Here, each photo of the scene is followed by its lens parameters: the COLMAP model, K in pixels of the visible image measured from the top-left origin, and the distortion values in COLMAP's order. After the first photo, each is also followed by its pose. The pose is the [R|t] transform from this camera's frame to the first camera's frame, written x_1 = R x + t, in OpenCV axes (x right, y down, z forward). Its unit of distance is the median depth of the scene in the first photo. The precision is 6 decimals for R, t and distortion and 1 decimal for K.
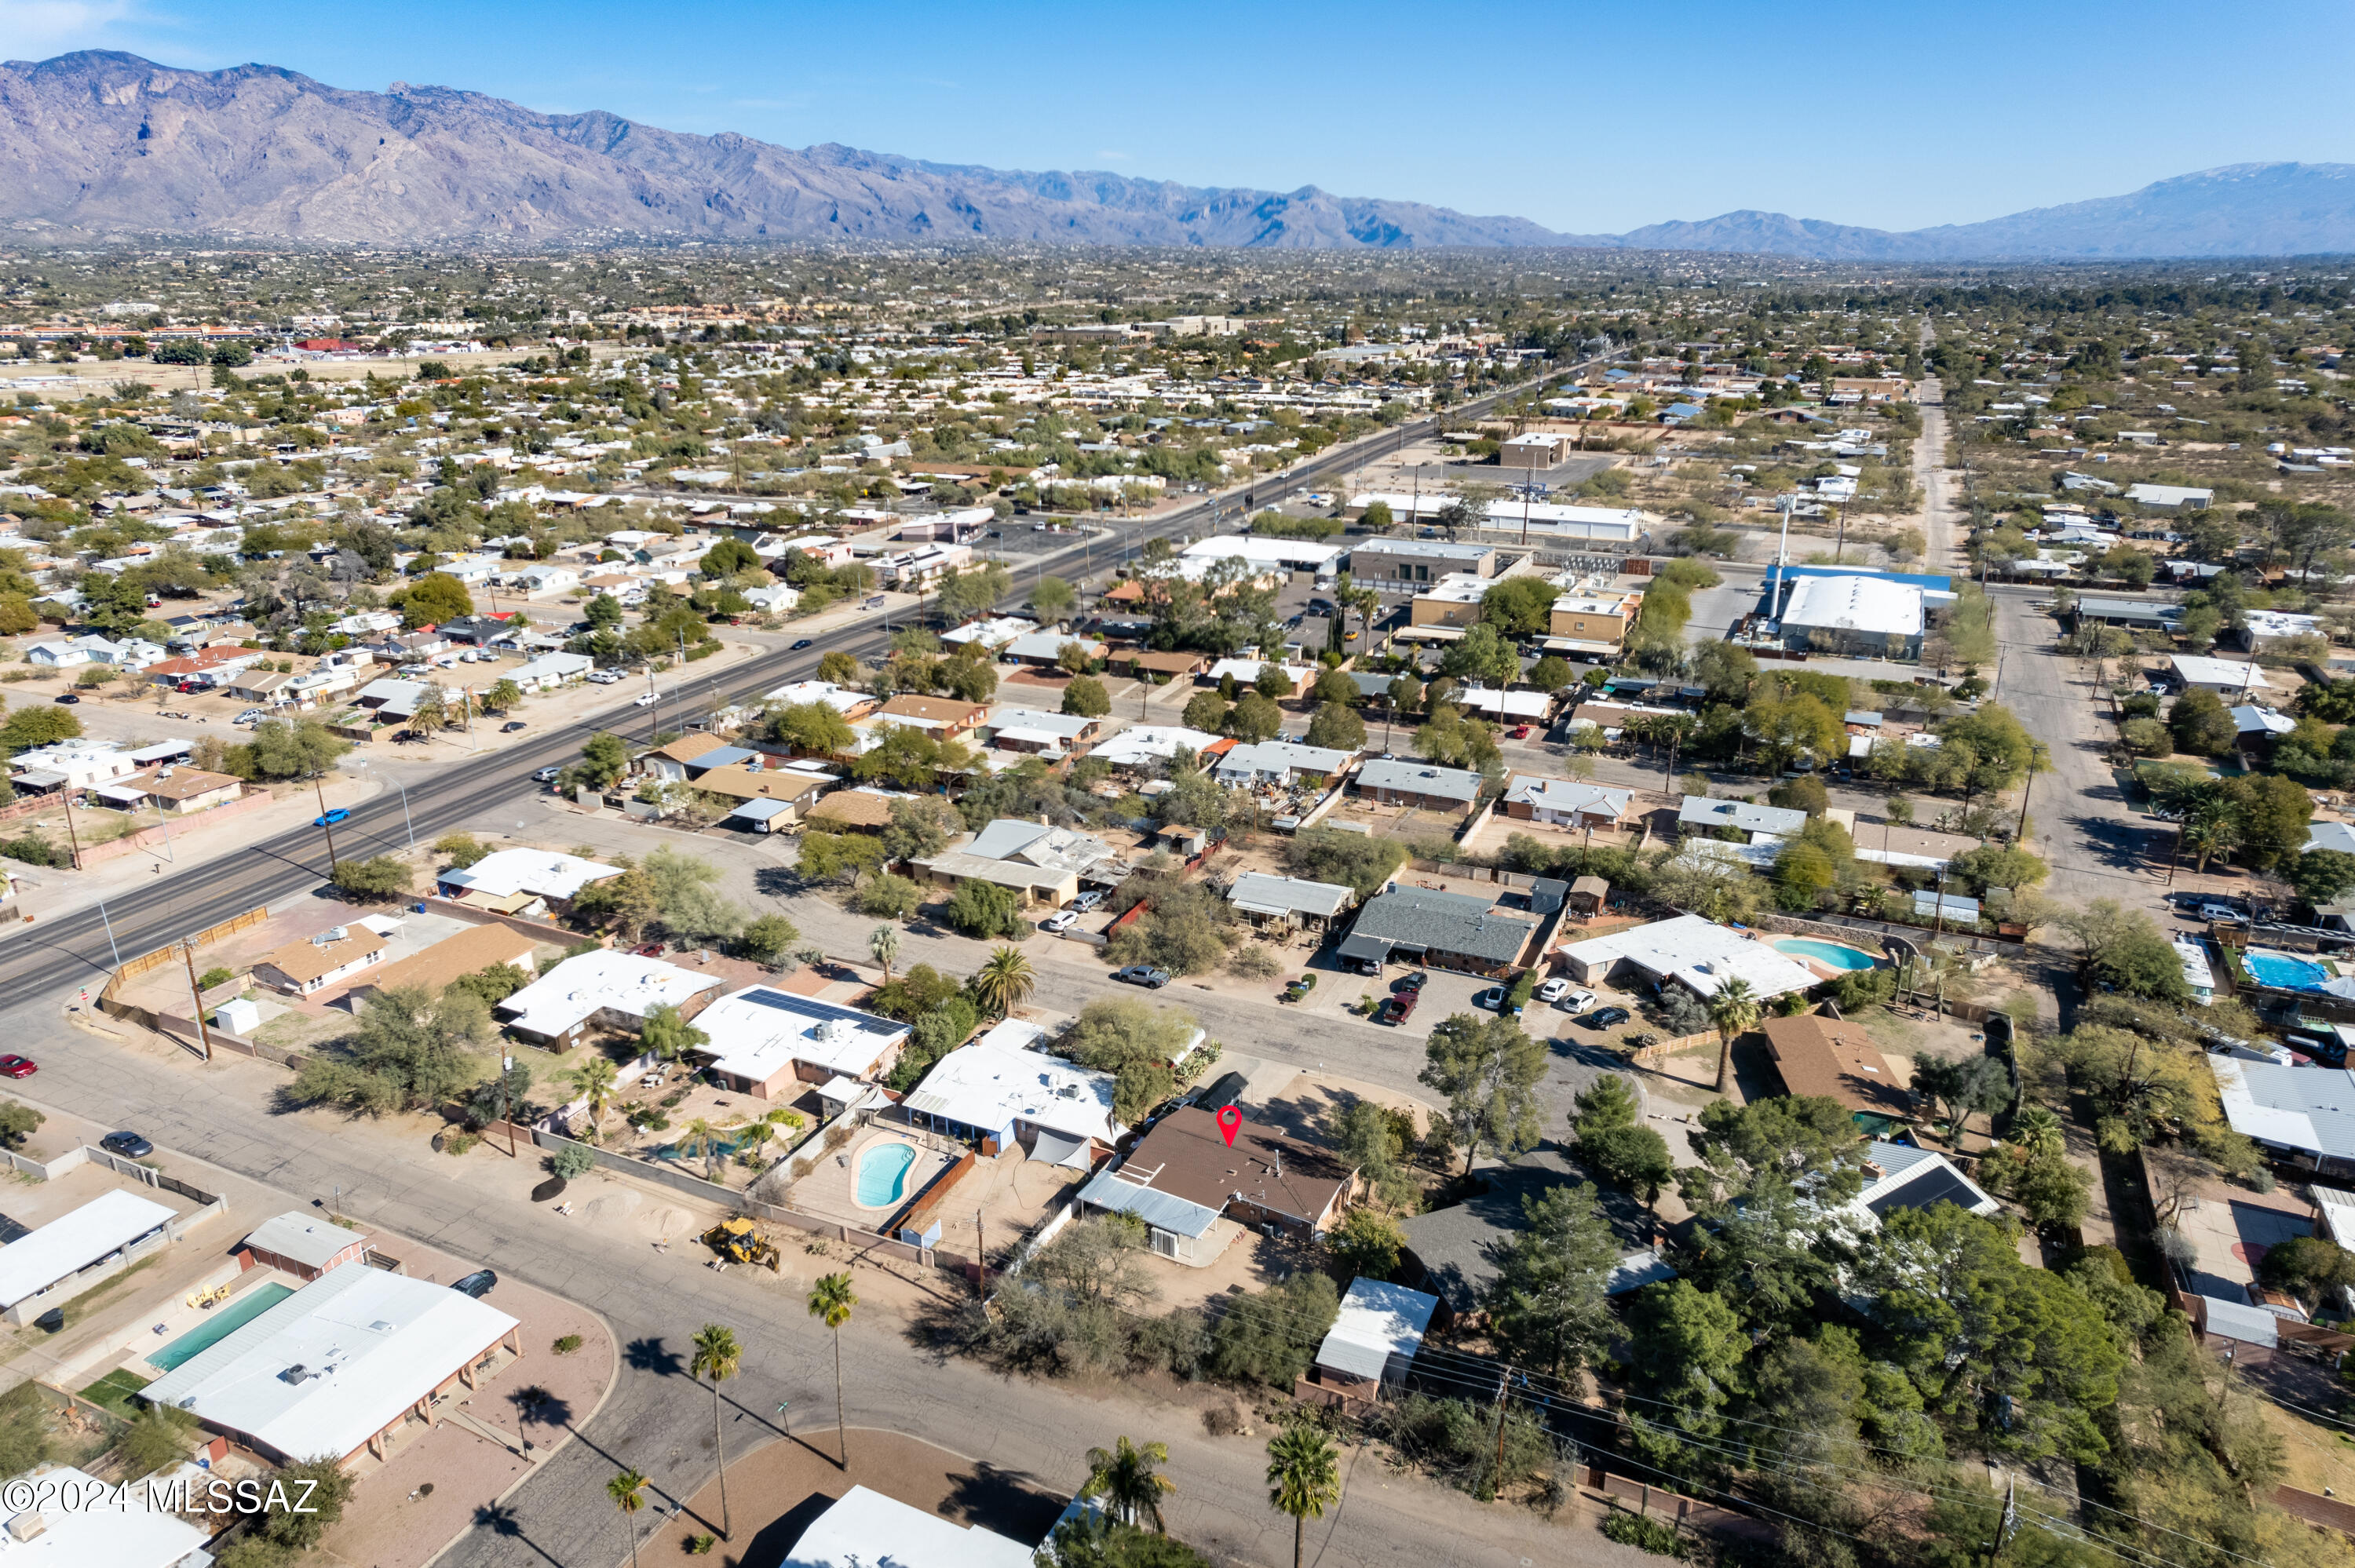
lens RADIAL K [[1507.1, 0, 1182.4], [0, 1507.1, 765.9], [0, 0, 1]] dist [-0.039307, 0.059827]
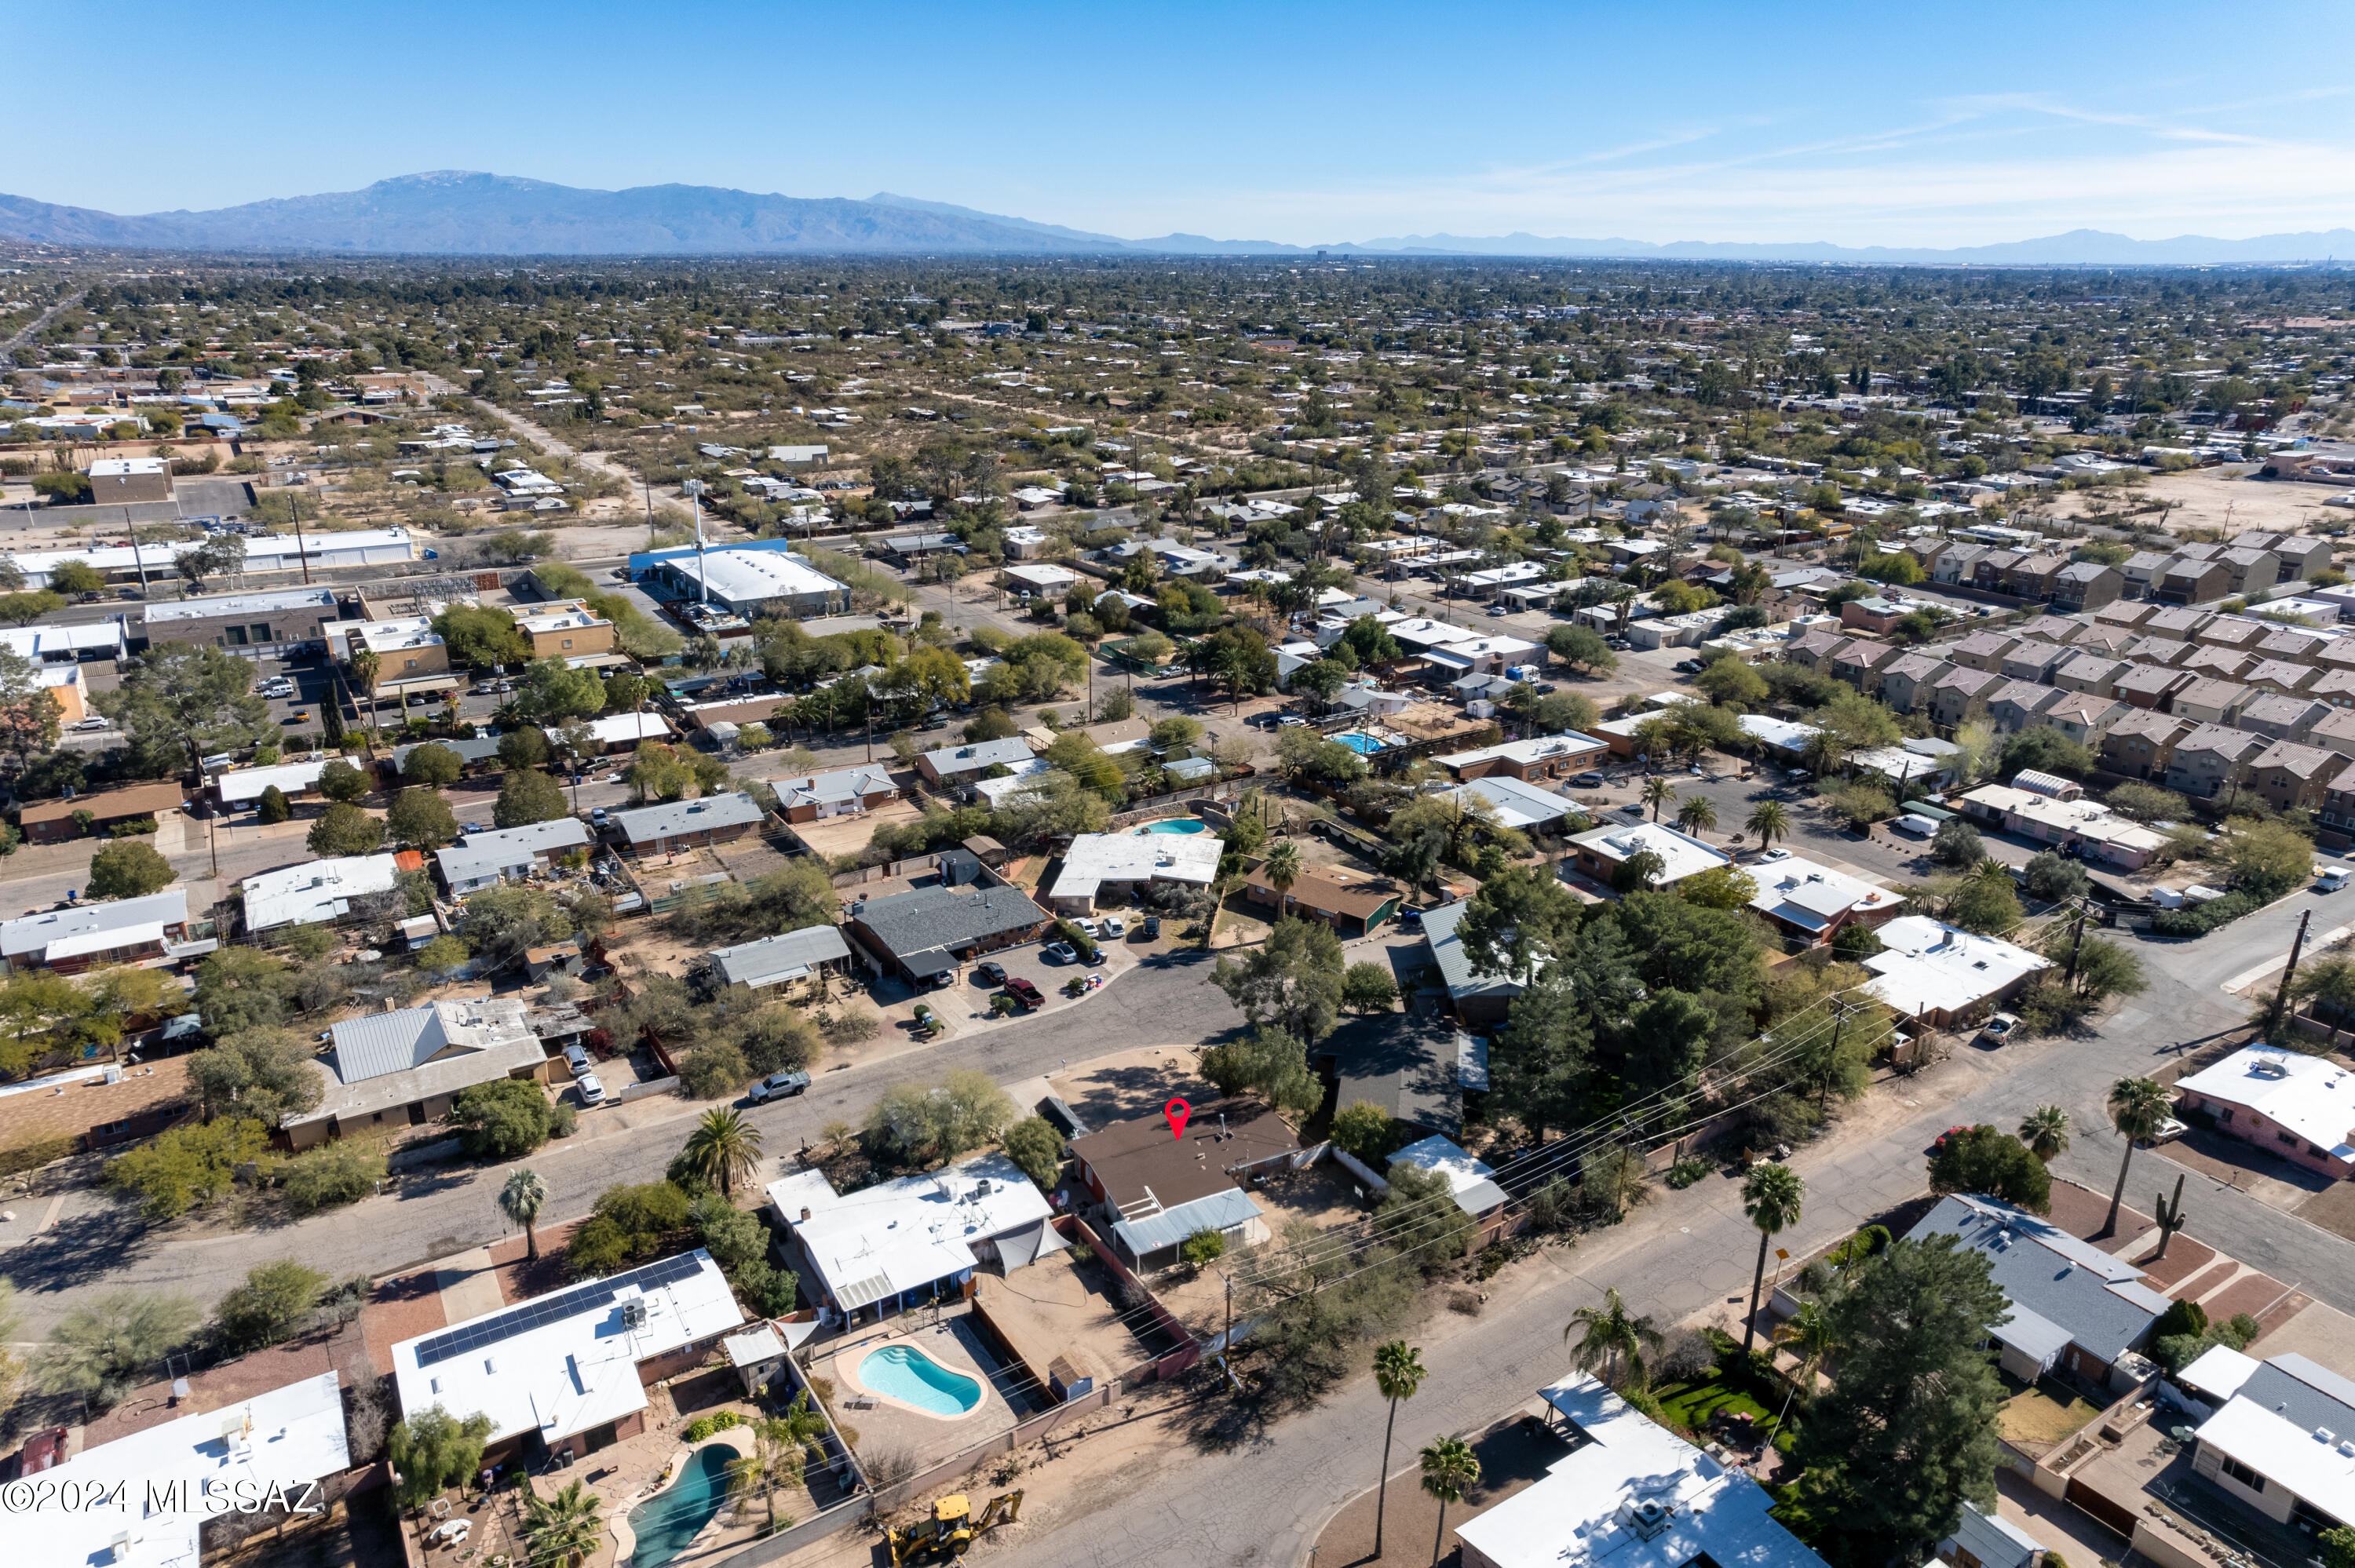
lens RADIAL K [[1507.1, 0, 1187.3], [0, 1507.1, 729.8], [0, 0, 1]] dist [-0.039307, 0.059827]
pose [[0.525702, -0.247185, 0.813964, -0.512101], [0.261067, 0.957557, 0.122180, -0.092167], [-0.809618, 0.148269, 0.567922, 0.275484]]
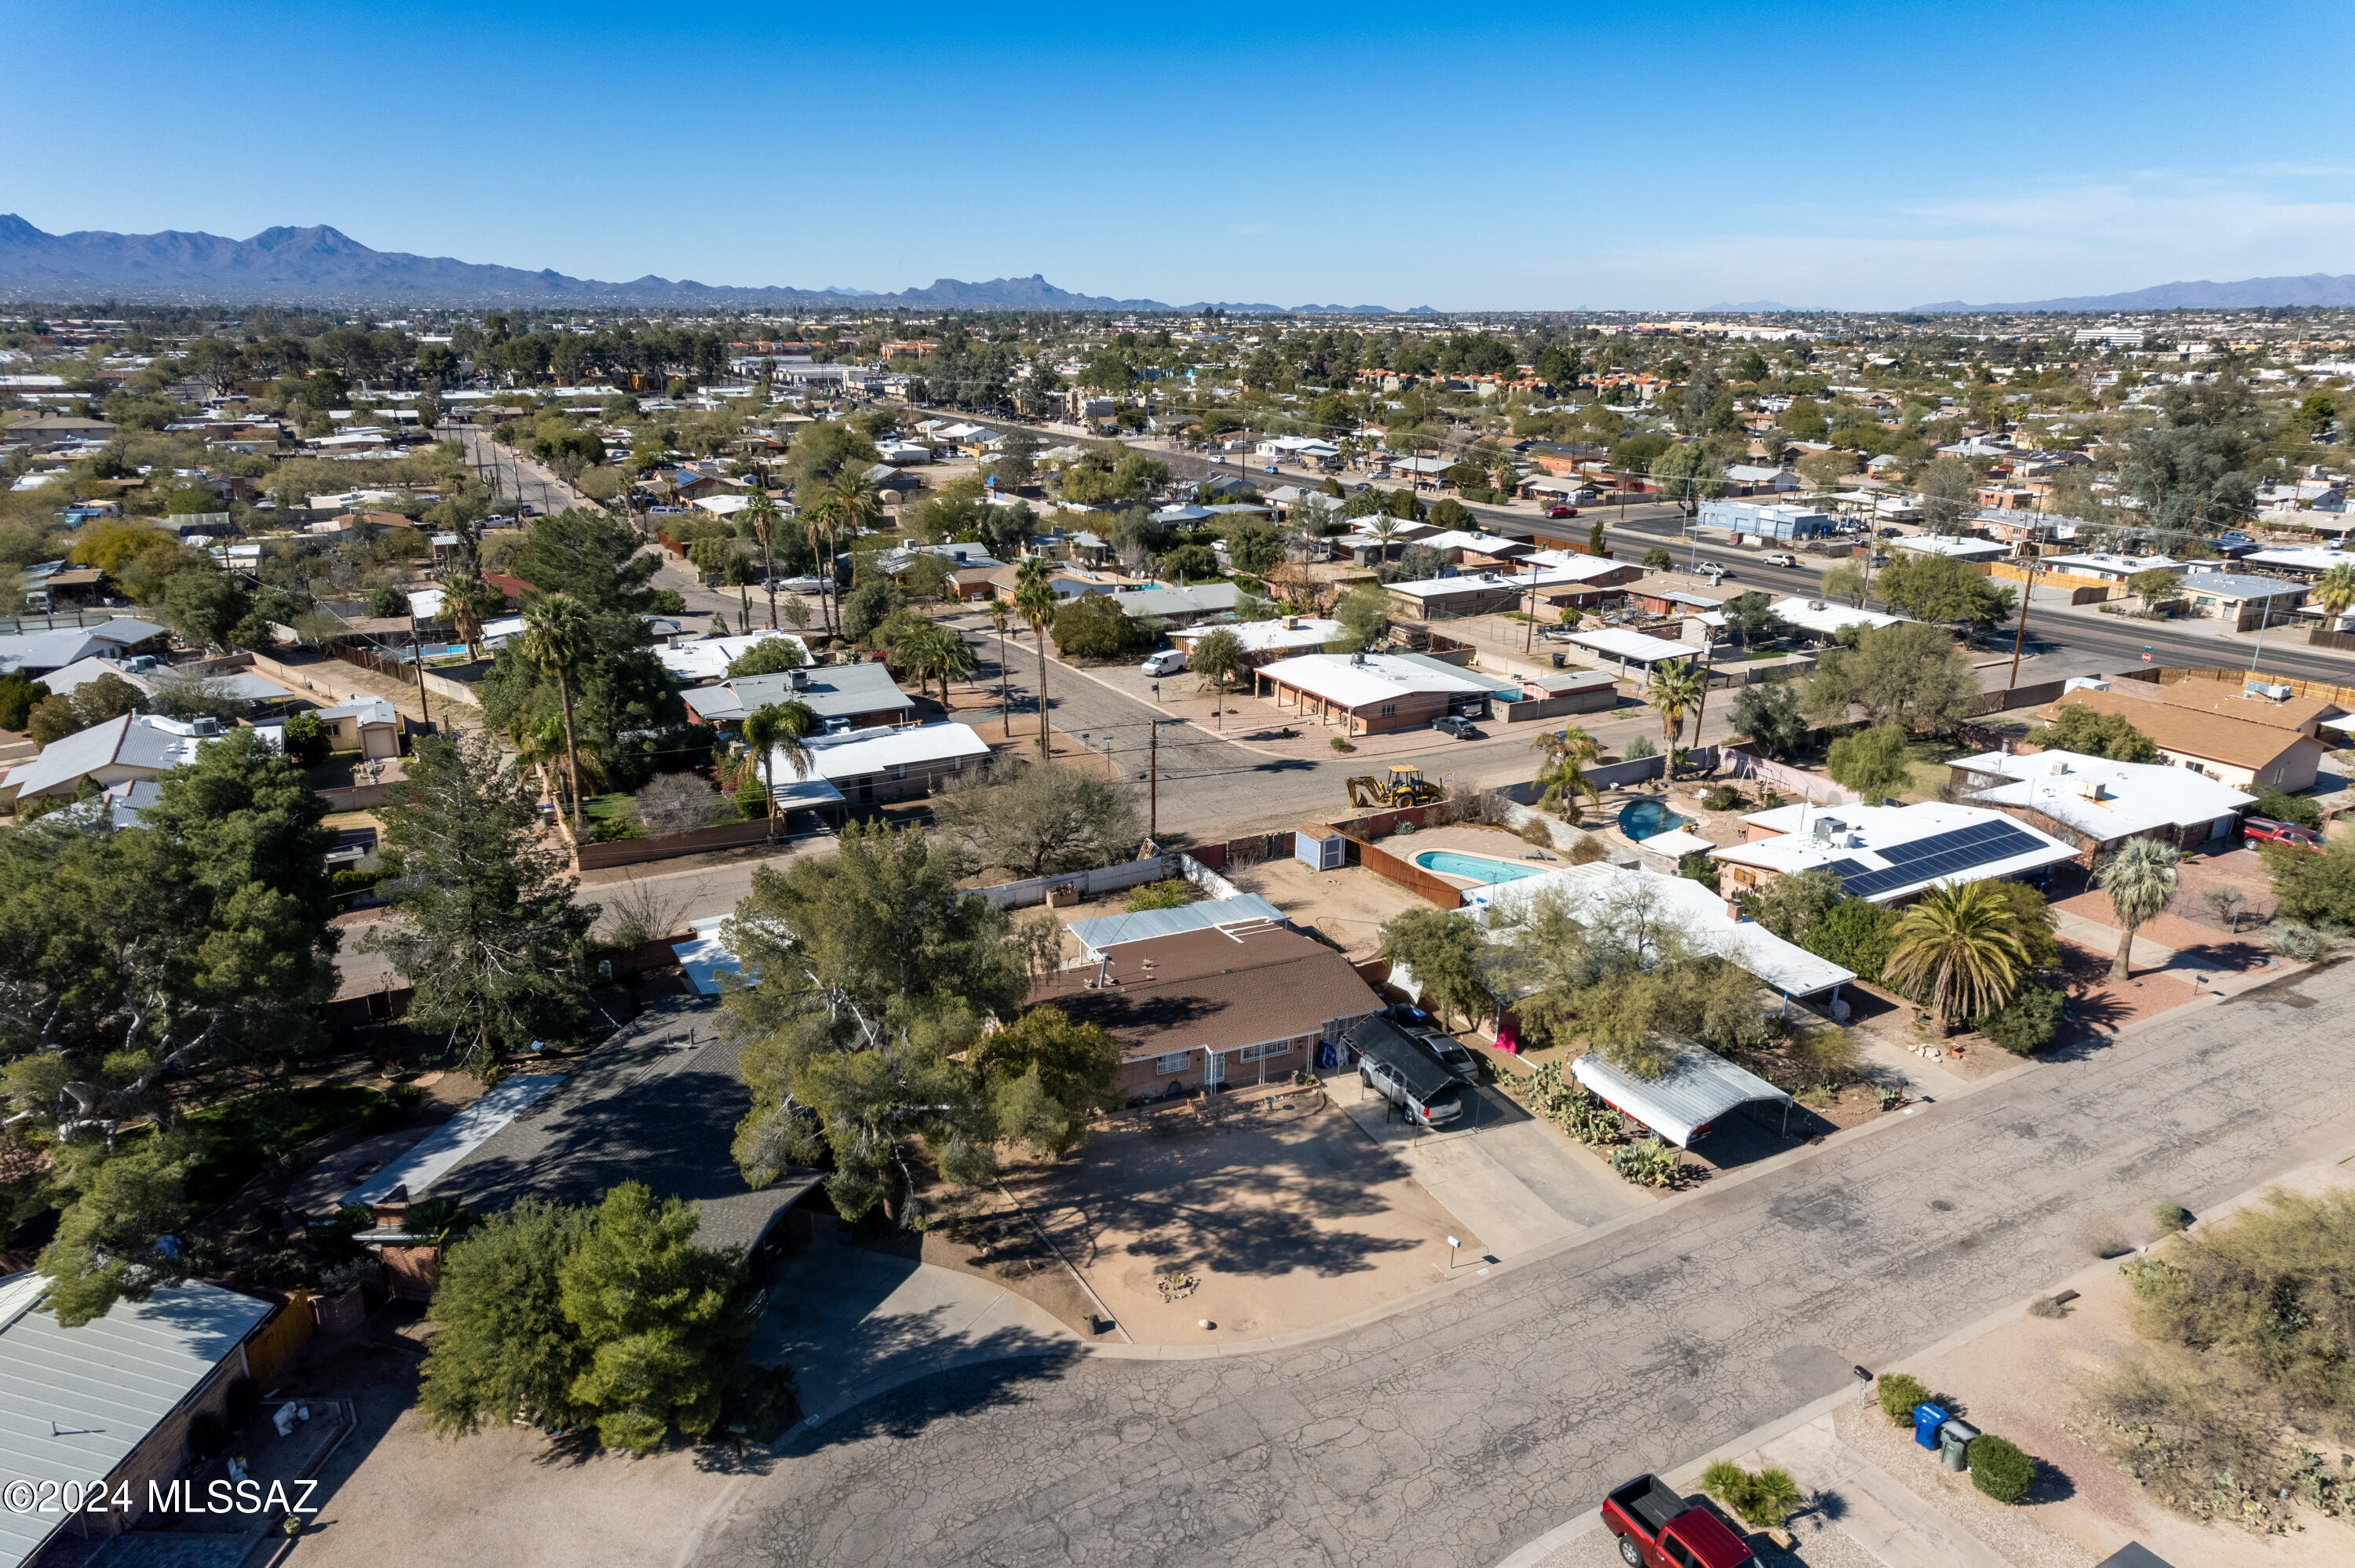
lens RADIAL K [[1507.1, 0, 1179.1], [0, 1507.1, 760.4], [0, 0, 1]] dist [-0.039307, 0.059827]
pose [[-0.576121, 0.239106, -0.781609, 0.333257], [-0.269949, 0.846936, 0.458069, -0.052469], [0.771500, 0.474897, -0.423391, 0.865220]]
